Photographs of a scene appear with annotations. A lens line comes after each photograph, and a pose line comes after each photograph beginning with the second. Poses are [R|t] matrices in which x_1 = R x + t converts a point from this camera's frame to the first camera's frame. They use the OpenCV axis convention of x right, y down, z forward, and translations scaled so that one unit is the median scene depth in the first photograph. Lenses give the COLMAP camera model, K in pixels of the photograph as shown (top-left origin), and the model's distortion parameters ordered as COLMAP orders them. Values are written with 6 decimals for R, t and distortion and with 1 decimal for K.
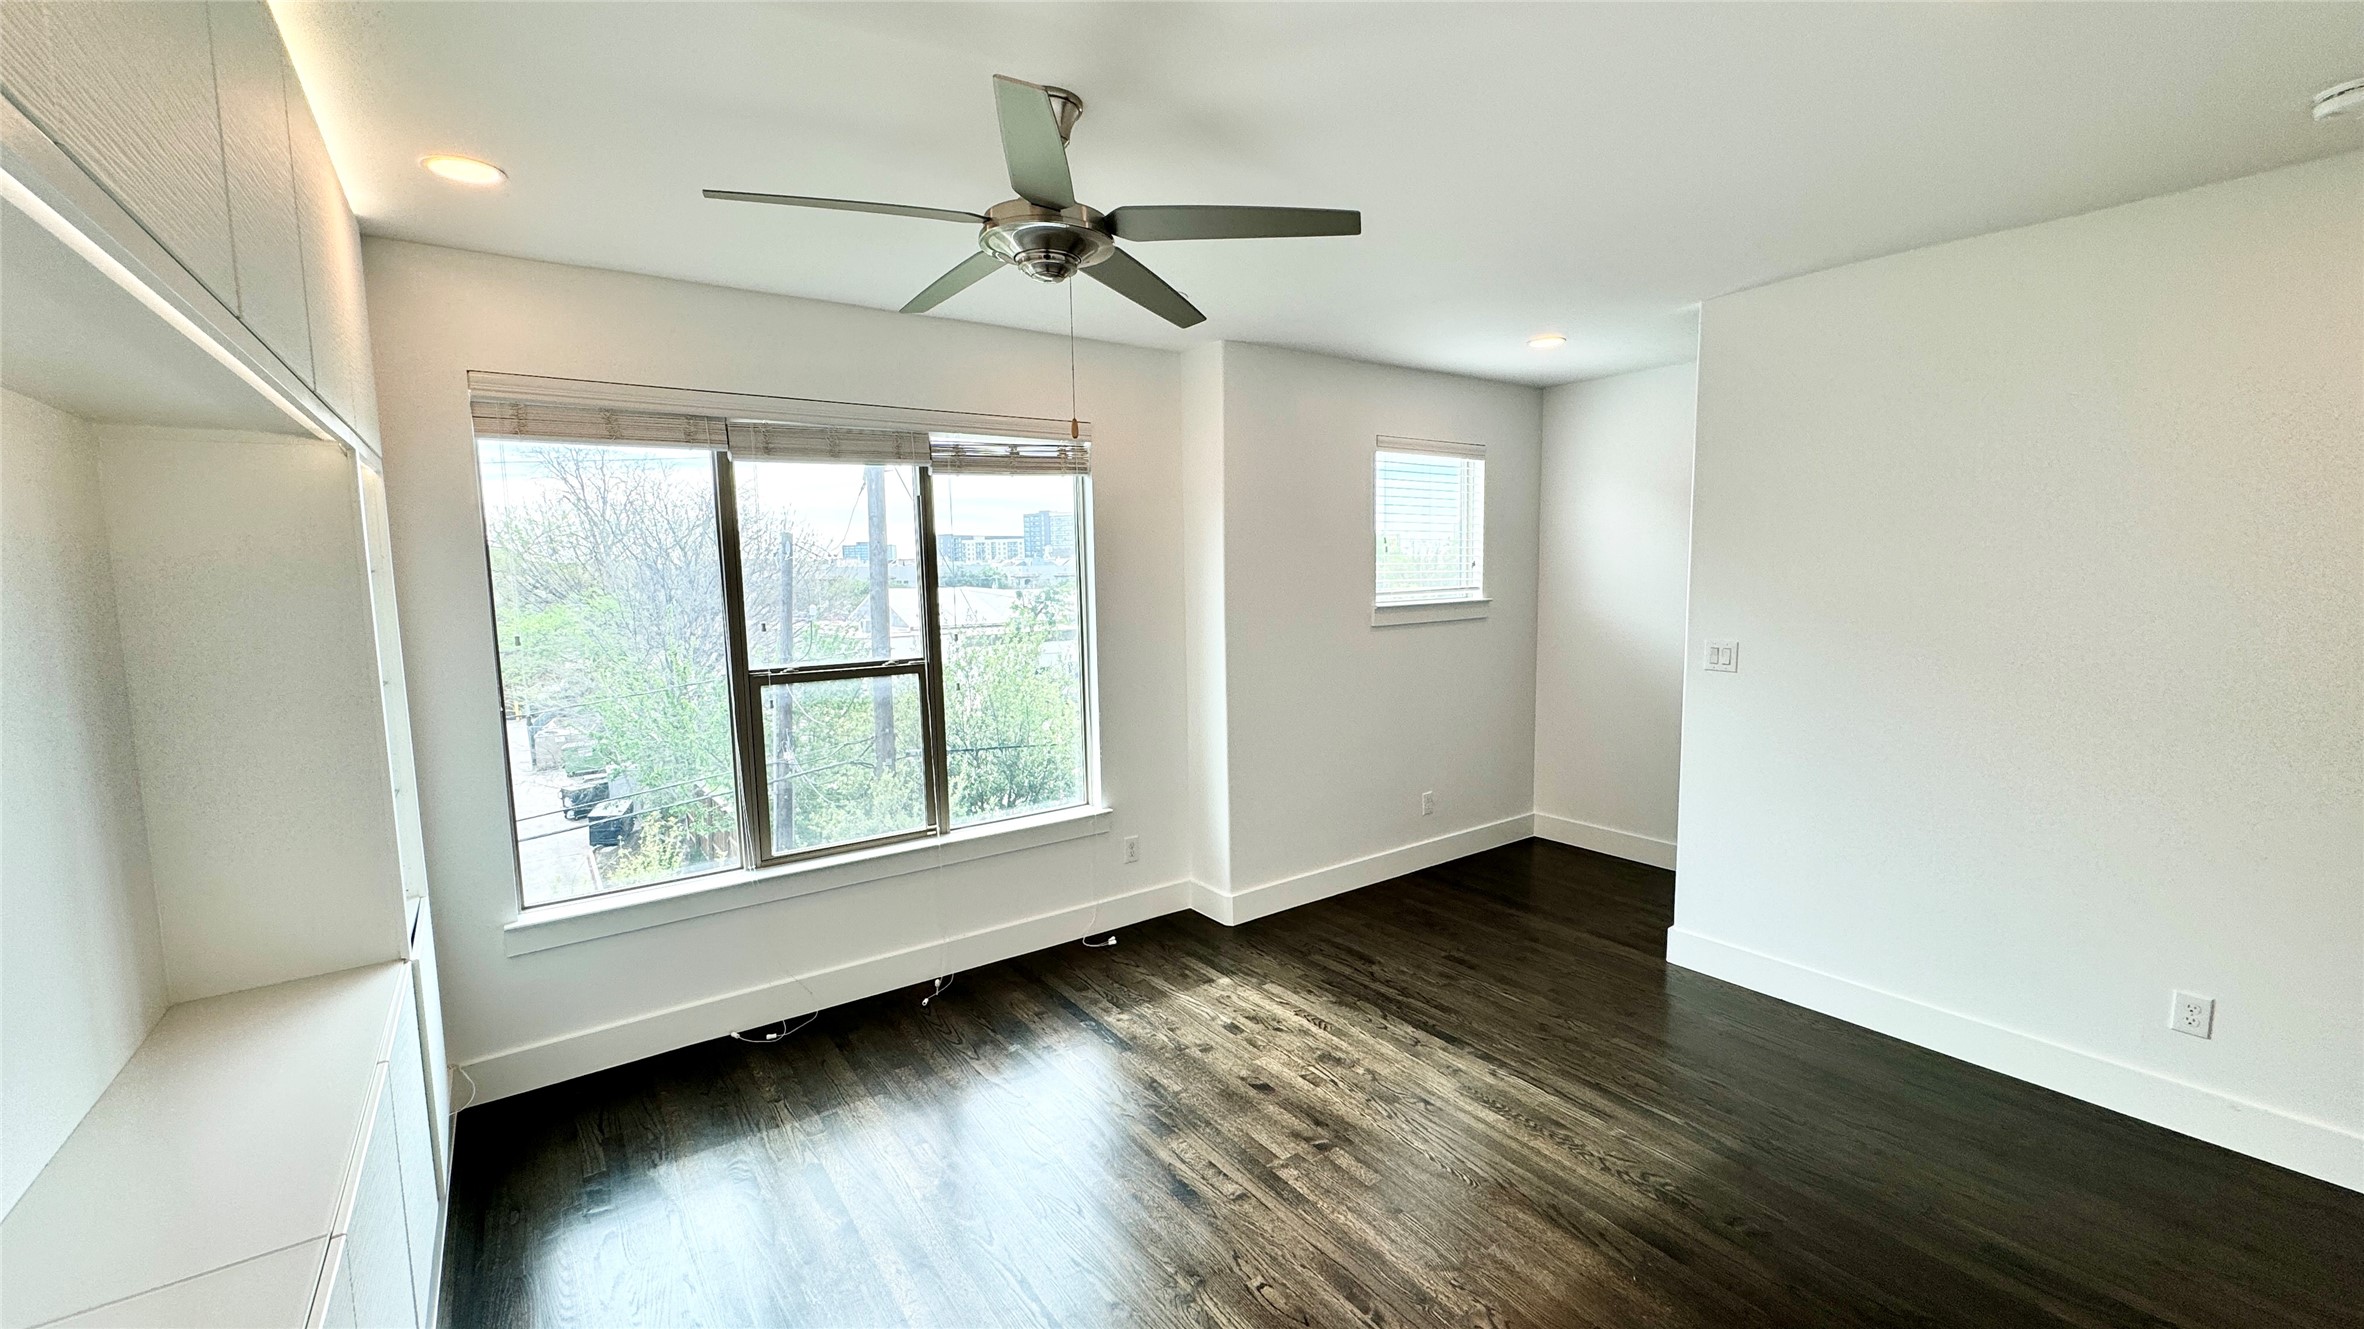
lens RADIAL K [[952.4, 0, 1184.4], [0, 952.4, 670.4], [0, 0, 1]] dist [-0.001729, -0.000124]
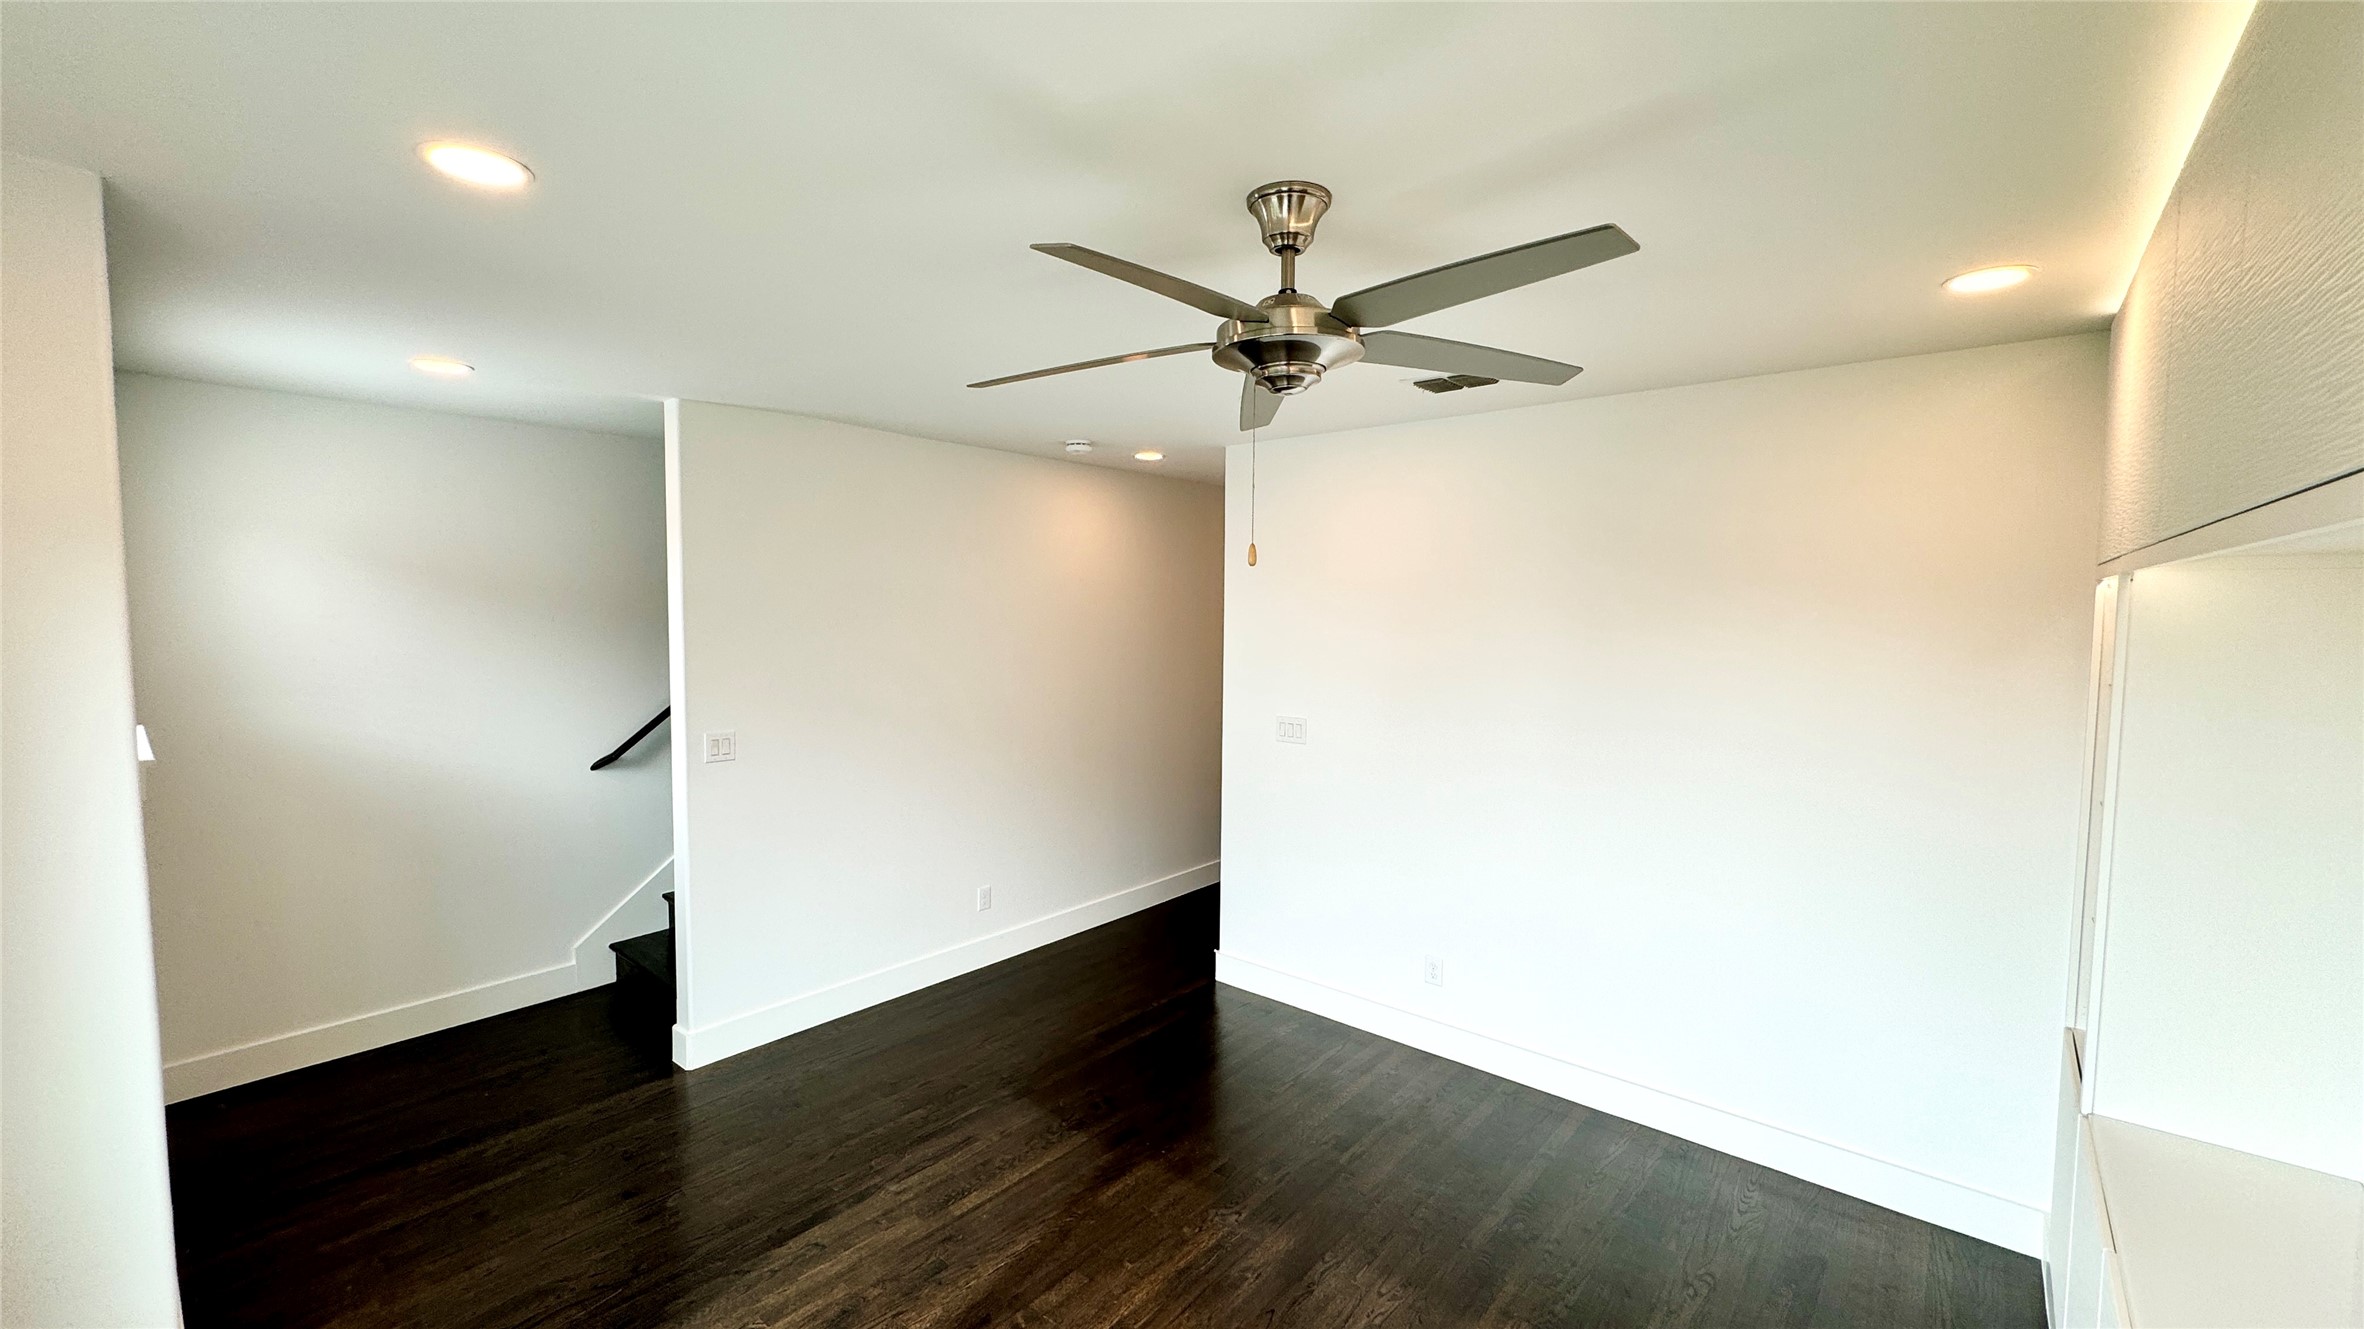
lens RADIAL K [[952.4, 0, 1184.4], [0, 952.4, 670.4], [0, 0, 1]] dist [-0.001729, -0.000124]
pose [[-0.258428, -0.055833, 0.964416, -0.645830], [0.096021, 0.991900, 0.083154, -0.155357], [-0.961247, 0.114093, -0.250973, 0.880628]]
